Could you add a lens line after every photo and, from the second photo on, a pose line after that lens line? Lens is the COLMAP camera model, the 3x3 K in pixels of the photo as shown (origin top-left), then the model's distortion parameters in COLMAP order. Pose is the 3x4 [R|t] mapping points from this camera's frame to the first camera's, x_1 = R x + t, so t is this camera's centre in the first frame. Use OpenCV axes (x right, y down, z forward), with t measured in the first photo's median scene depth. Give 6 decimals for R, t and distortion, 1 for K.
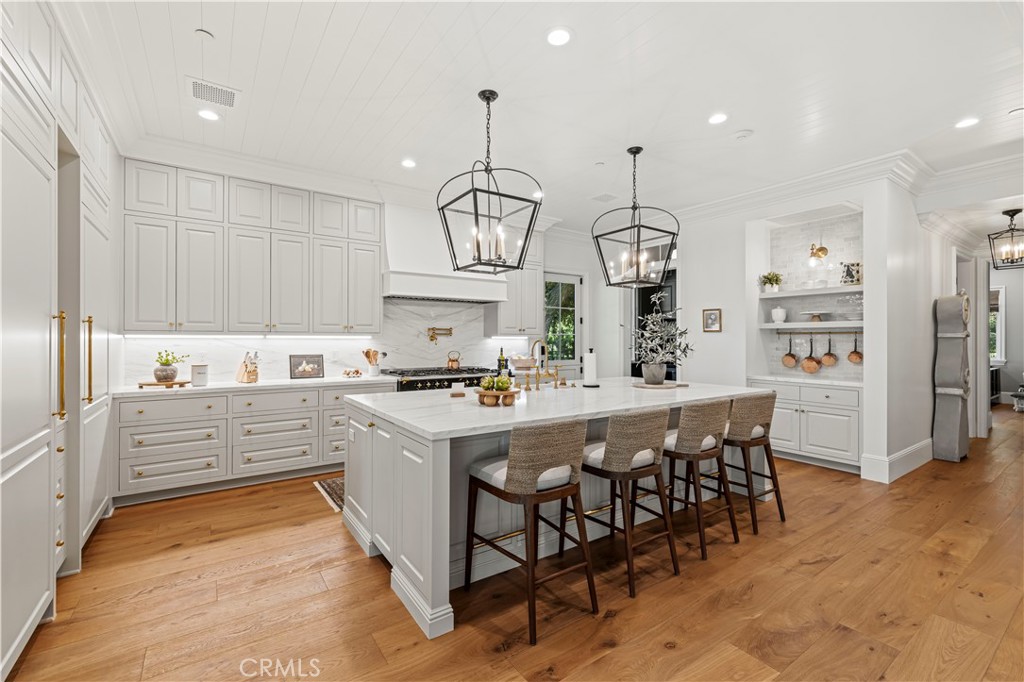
lens RADIAL K [[433.9, 0, 506.0], [0, 433.9, 334.8], [0, 0, 1]] dist [0.001953, 0.000192]
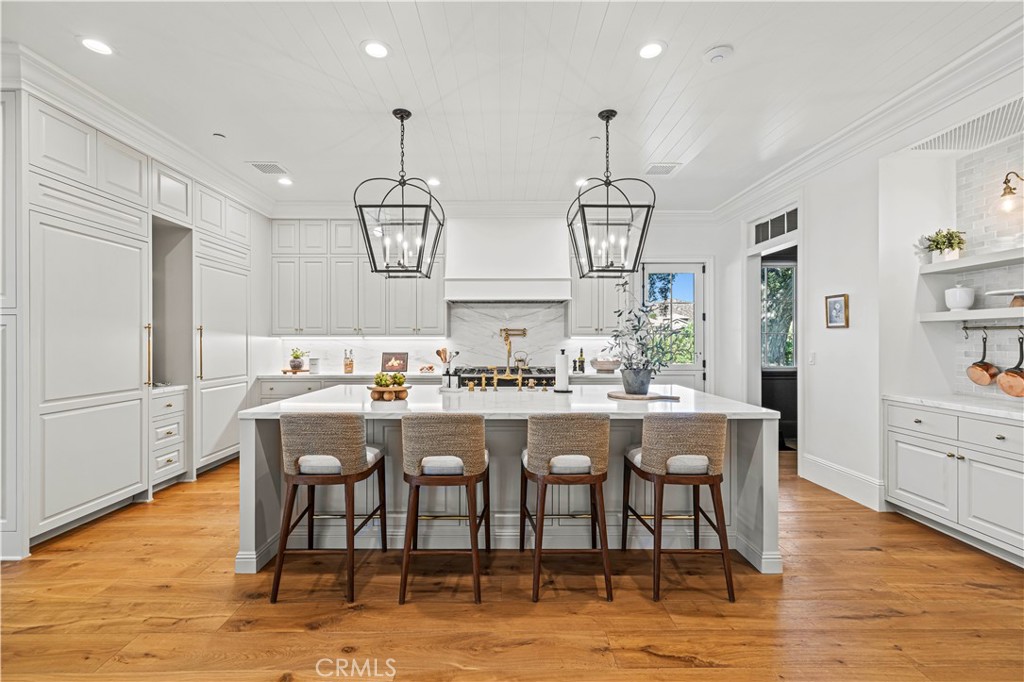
lens RADIAL K [[437.0, 0, 509.2], [0, 437.0, 337.7], [0, 0, 1]] dist [0.003256, 0.000199]
pose [[0.832559, -0.005037, -0.553914, 0.497098], [0.007776, 0.999966, 0.002595, 0.003344], [0.553882, -0.006467, 0.832570, 0.152768]]
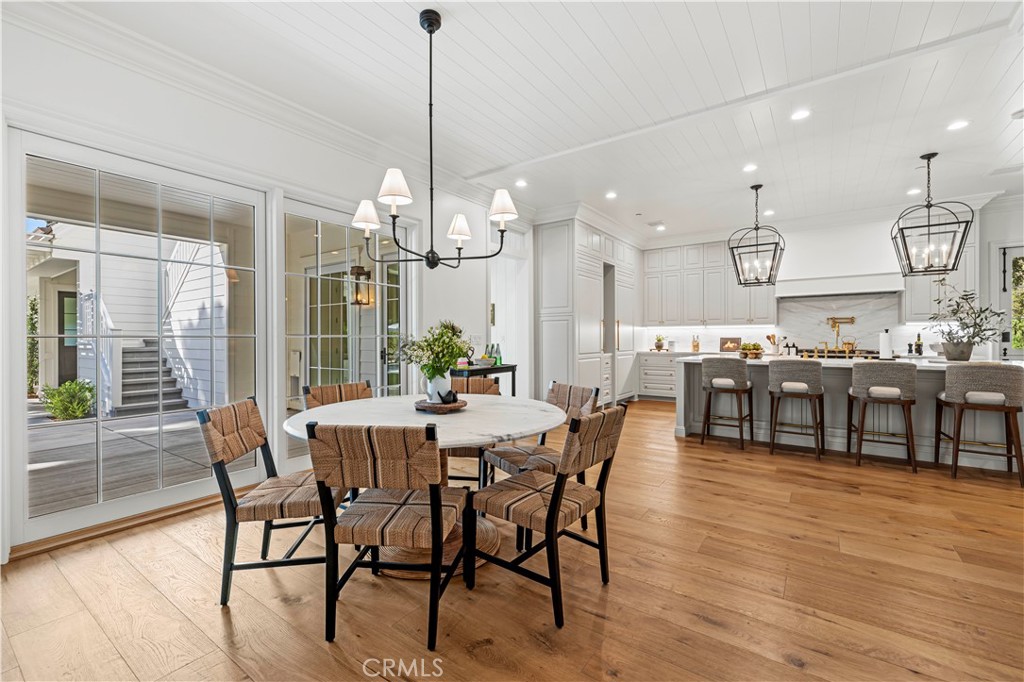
lens RADIAL K [[437.0, 0, 509.2], [0, 437.0, 337.7], [0, 0, 1]] dist [0.003256, 0.000199]
pose [[0.340553, -0.001892, -0.940223, 0.826654], [0.012500, 0.999919, 0.002516, 0.032000], [0.940142, -0.012610, 0.340549, -0.361856]]
